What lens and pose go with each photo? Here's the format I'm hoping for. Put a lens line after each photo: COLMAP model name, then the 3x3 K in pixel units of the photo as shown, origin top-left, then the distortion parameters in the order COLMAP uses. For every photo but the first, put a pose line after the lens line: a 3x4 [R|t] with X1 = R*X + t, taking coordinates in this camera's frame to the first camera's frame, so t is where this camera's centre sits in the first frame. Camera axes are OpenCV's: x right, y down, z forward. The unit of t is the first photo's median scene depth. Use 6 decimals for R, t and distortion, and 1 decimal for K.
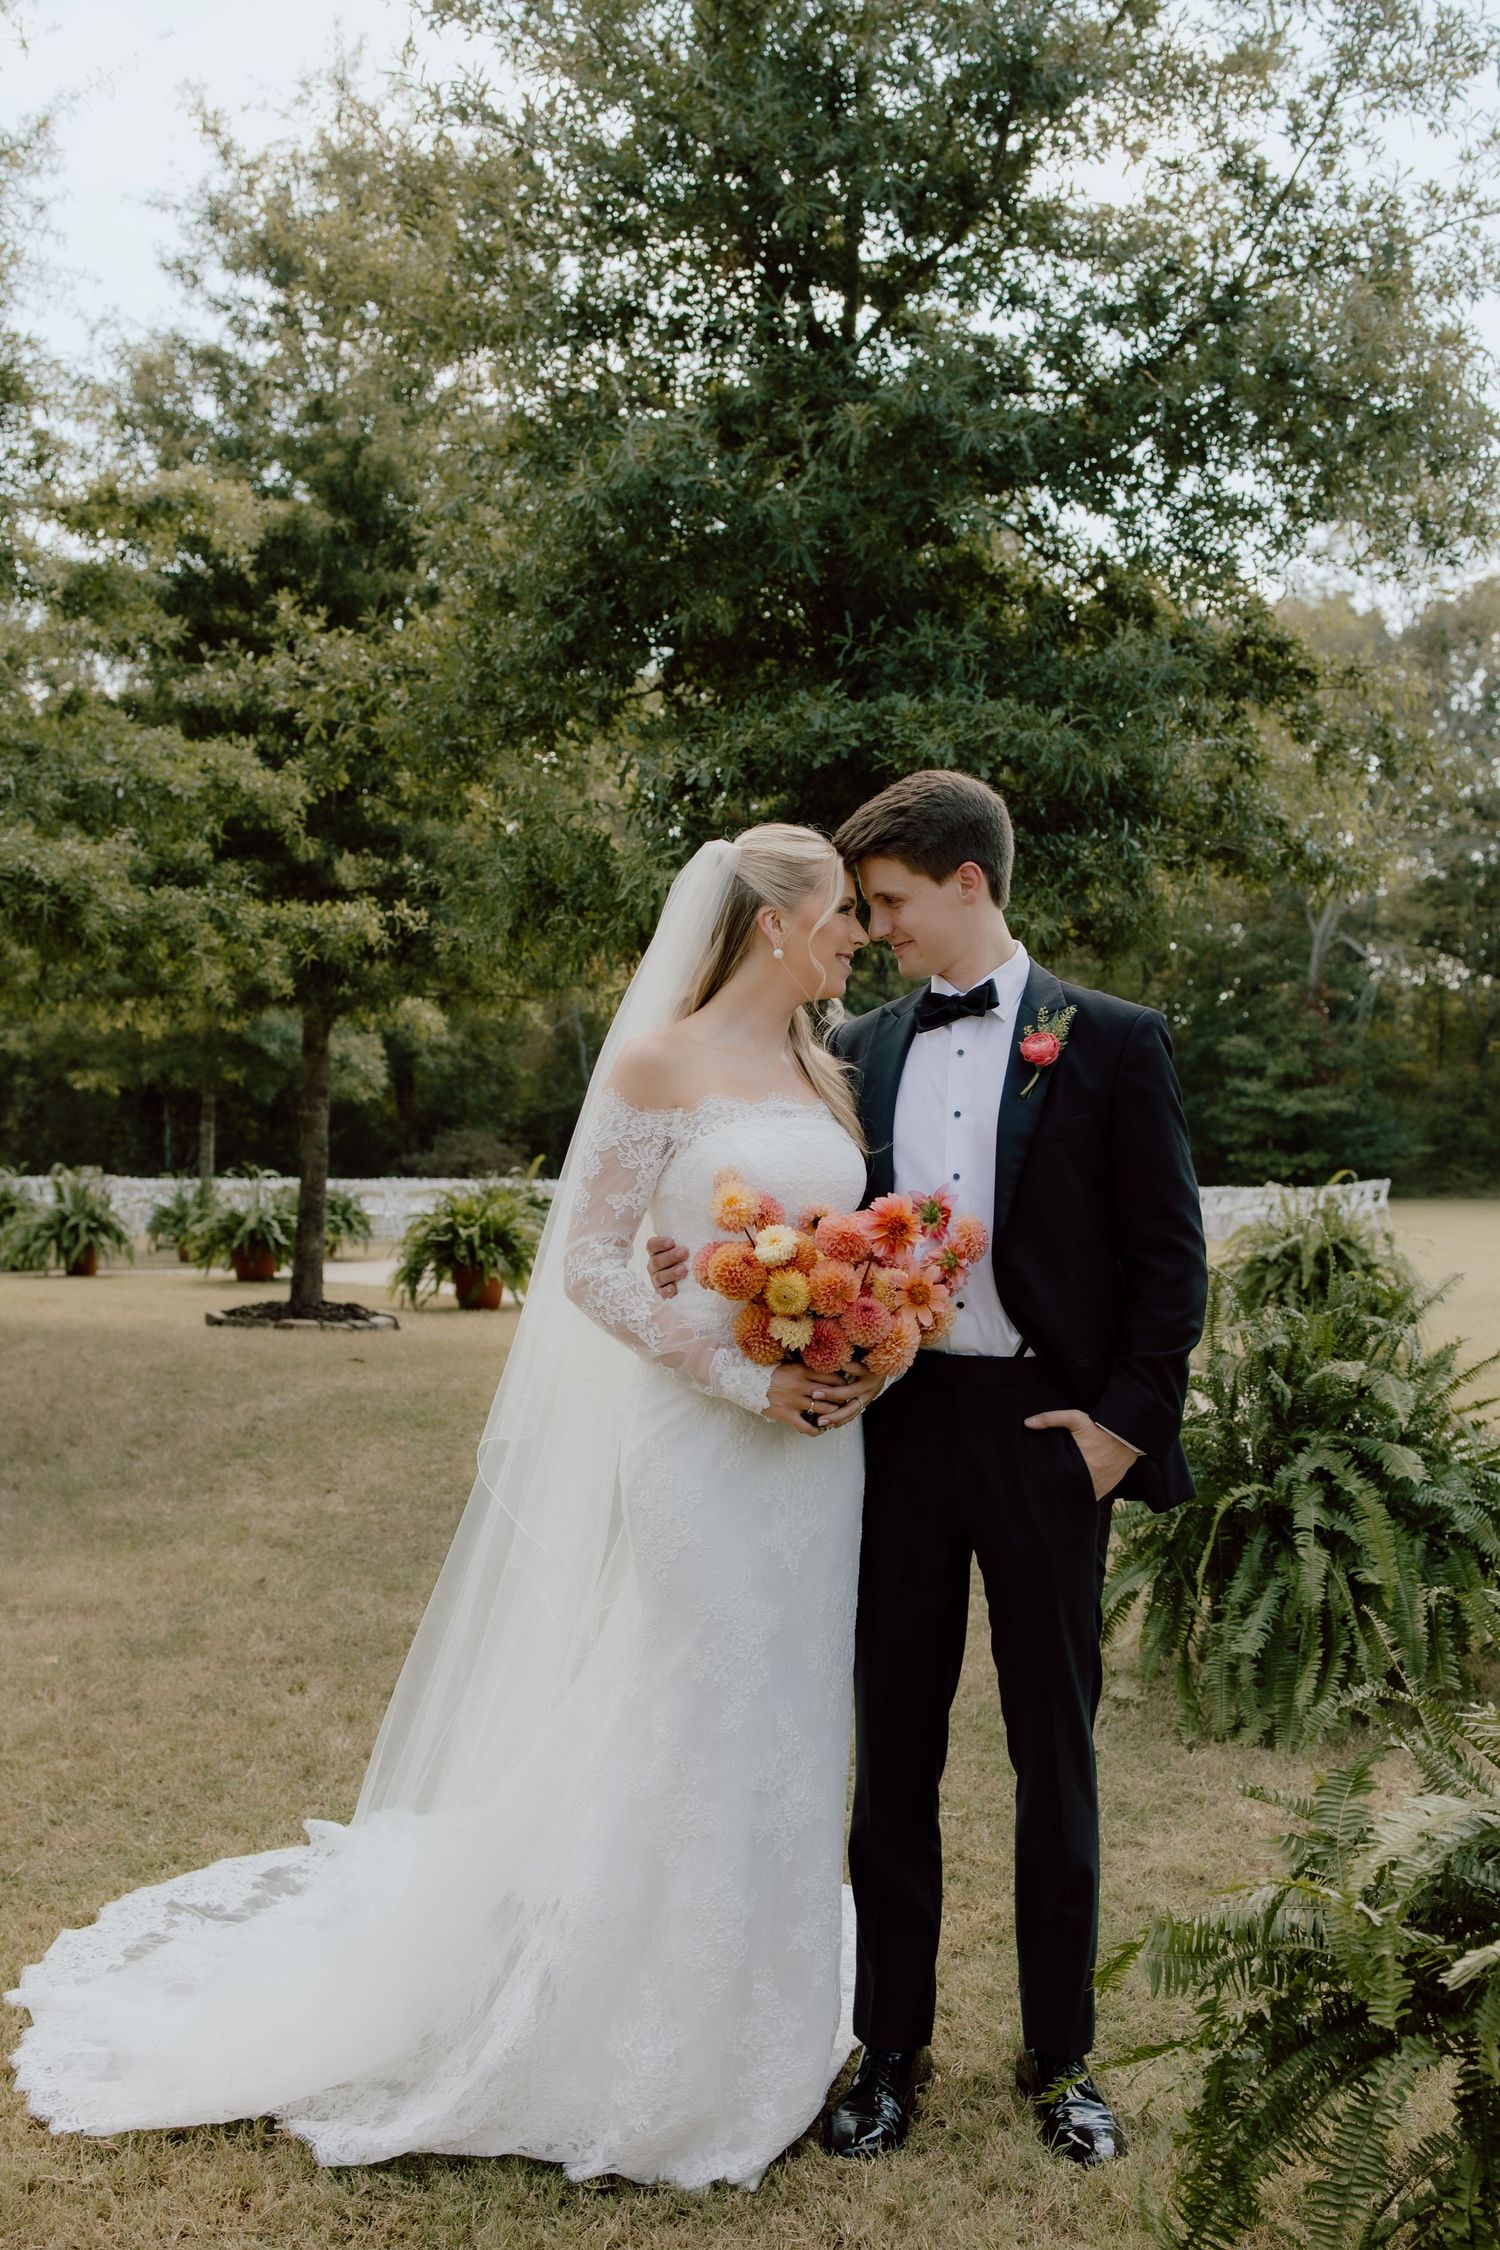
lens RADIAL K [[2474.8, 0, 754.9], [0, 2474.8, 1157.6], [0, 0, 1]] dist [0.079418, -0.003009]
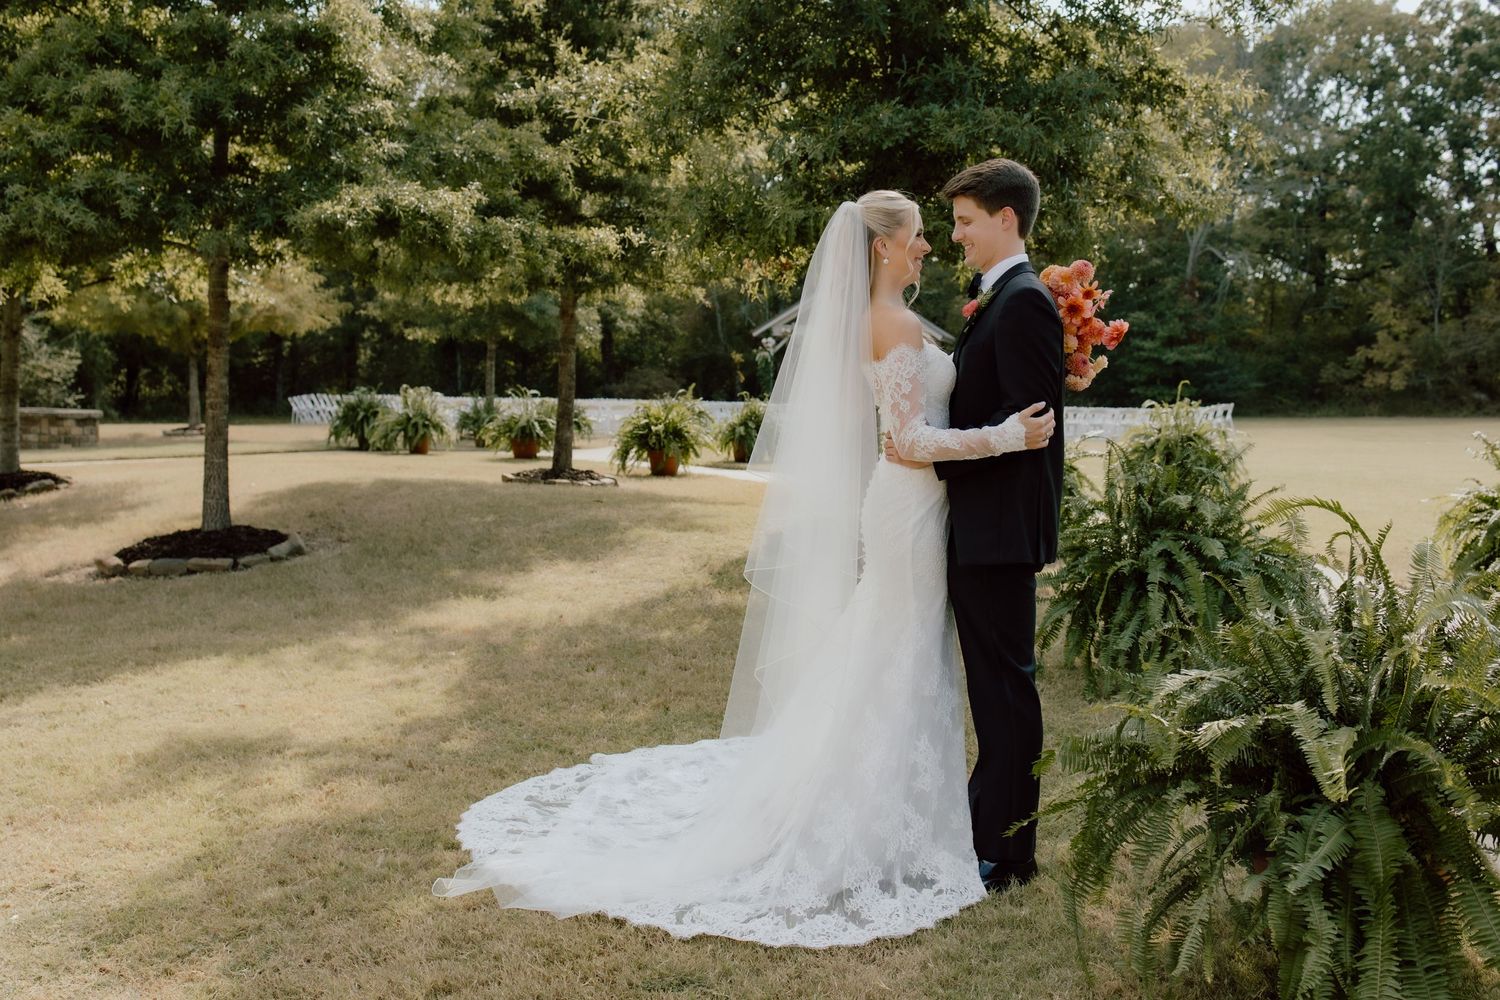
lens RADIAL K [[1649.8, 0, 739.1], [0, 1649.8, 498.8], [0, 0, 1]] dist [0.079418, -0.003009]
pose [[0.998922, 0.011116, -0.045080, -0.014532], [-0.008233, 0.997939, 0.063637, 0.007953], [0.045695, -0.063197, 0.996954, -0.108374]]
